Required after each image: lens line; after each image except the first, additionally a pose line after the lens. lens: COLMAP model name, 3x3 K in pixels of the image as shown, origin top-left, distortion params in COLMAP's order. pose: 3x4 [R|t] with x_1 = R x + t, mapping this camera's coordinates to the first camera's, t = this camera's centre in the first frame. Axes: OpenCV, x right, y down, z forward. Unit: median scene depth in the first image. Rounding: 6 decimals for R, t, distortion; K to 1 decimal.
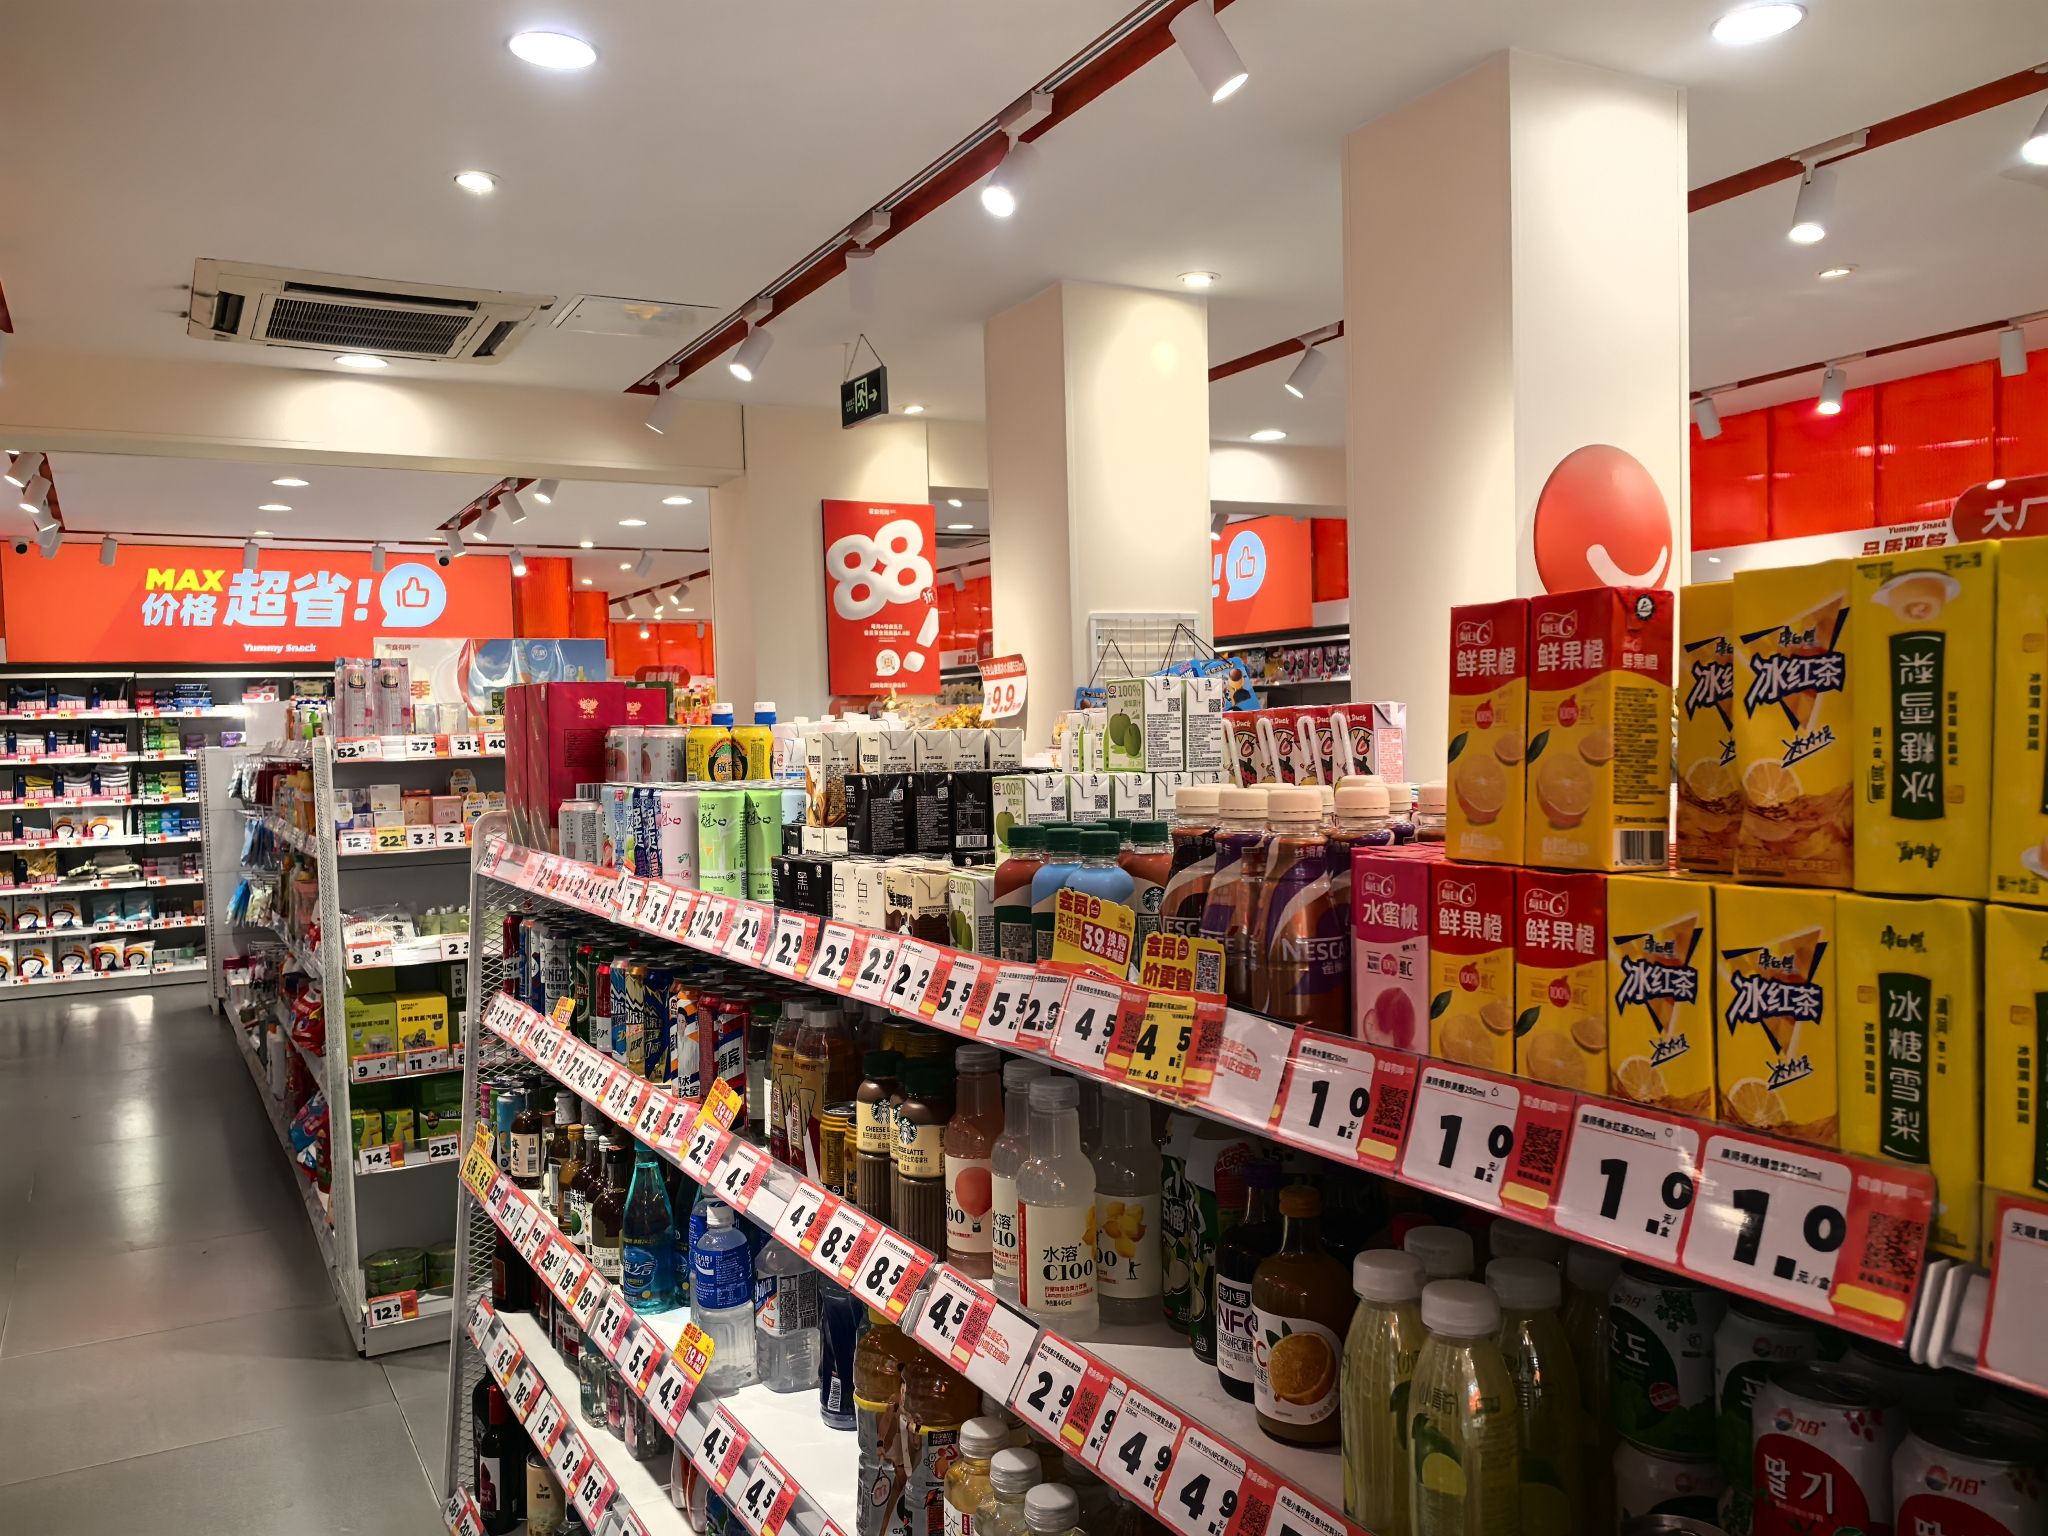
lens RADIAL K [[1597.1, 0, 1032.4], [0, 1597.1, 787.4], [0, 0, 1]] dist [0.051541, -0.042173]
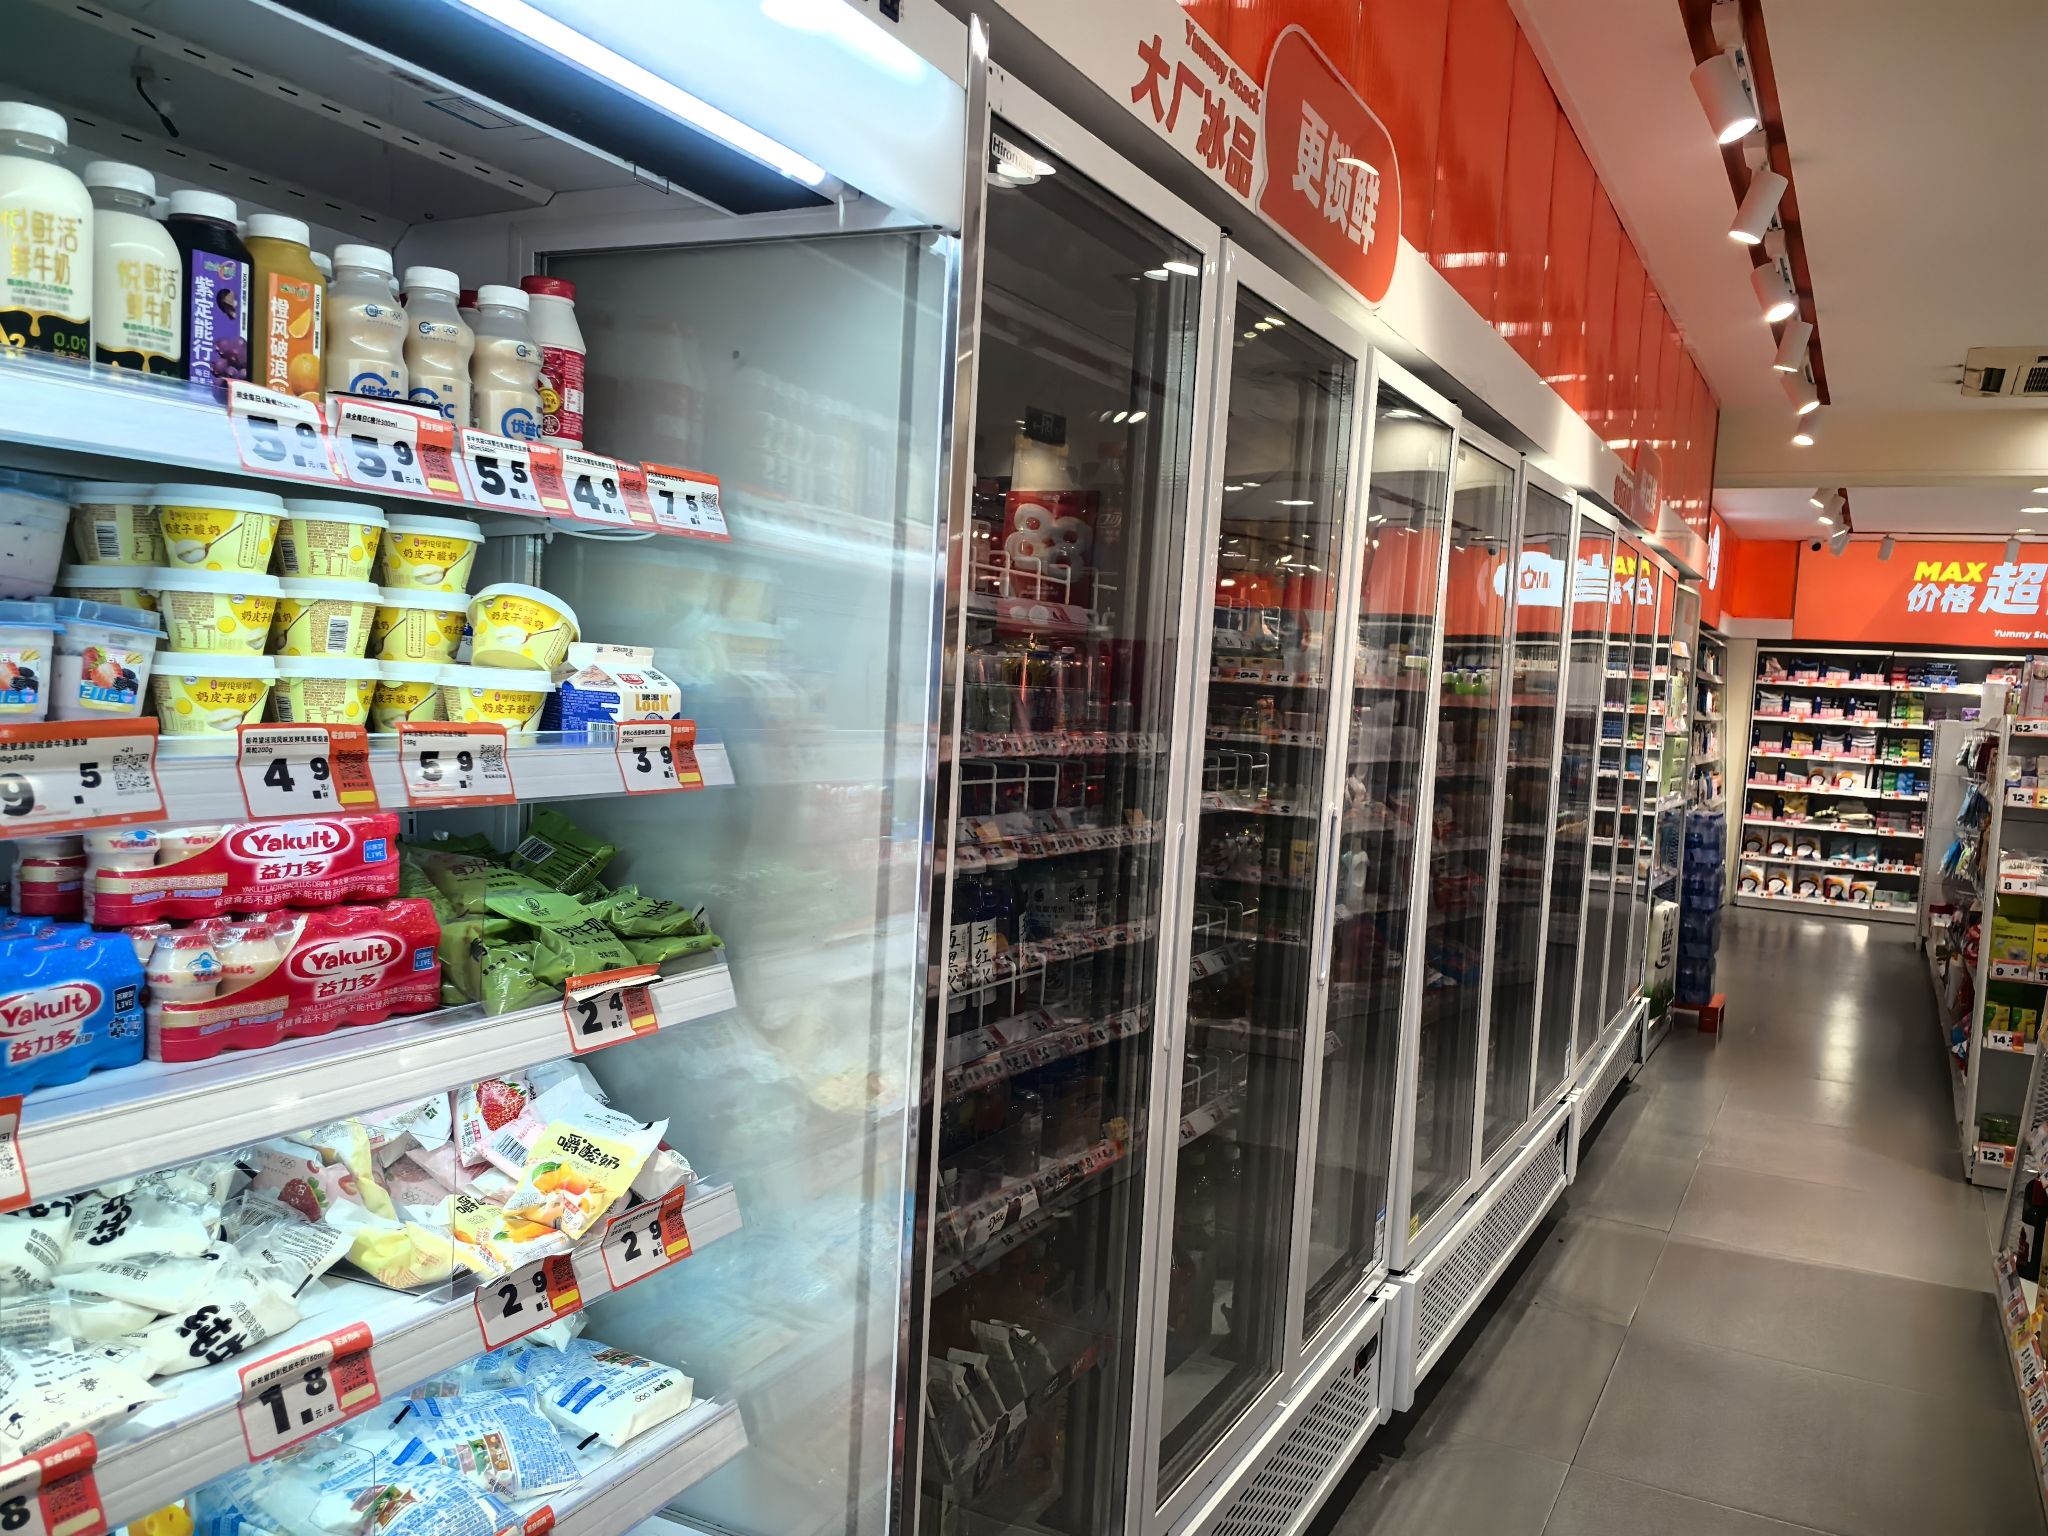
lens RADIAL K [[1597.1, 0, 1023.5], [0, 1597.1, 781.1], [0, 0, 1]] dist [0.051541, -0.042173]
pose [[0.533473, 0.116077, -0.837814, 0.096808], [-0.104869, 0.991973, 0.070661, 0.005145], [0.839291, 0.050165, 0.541364, -0.152244]]
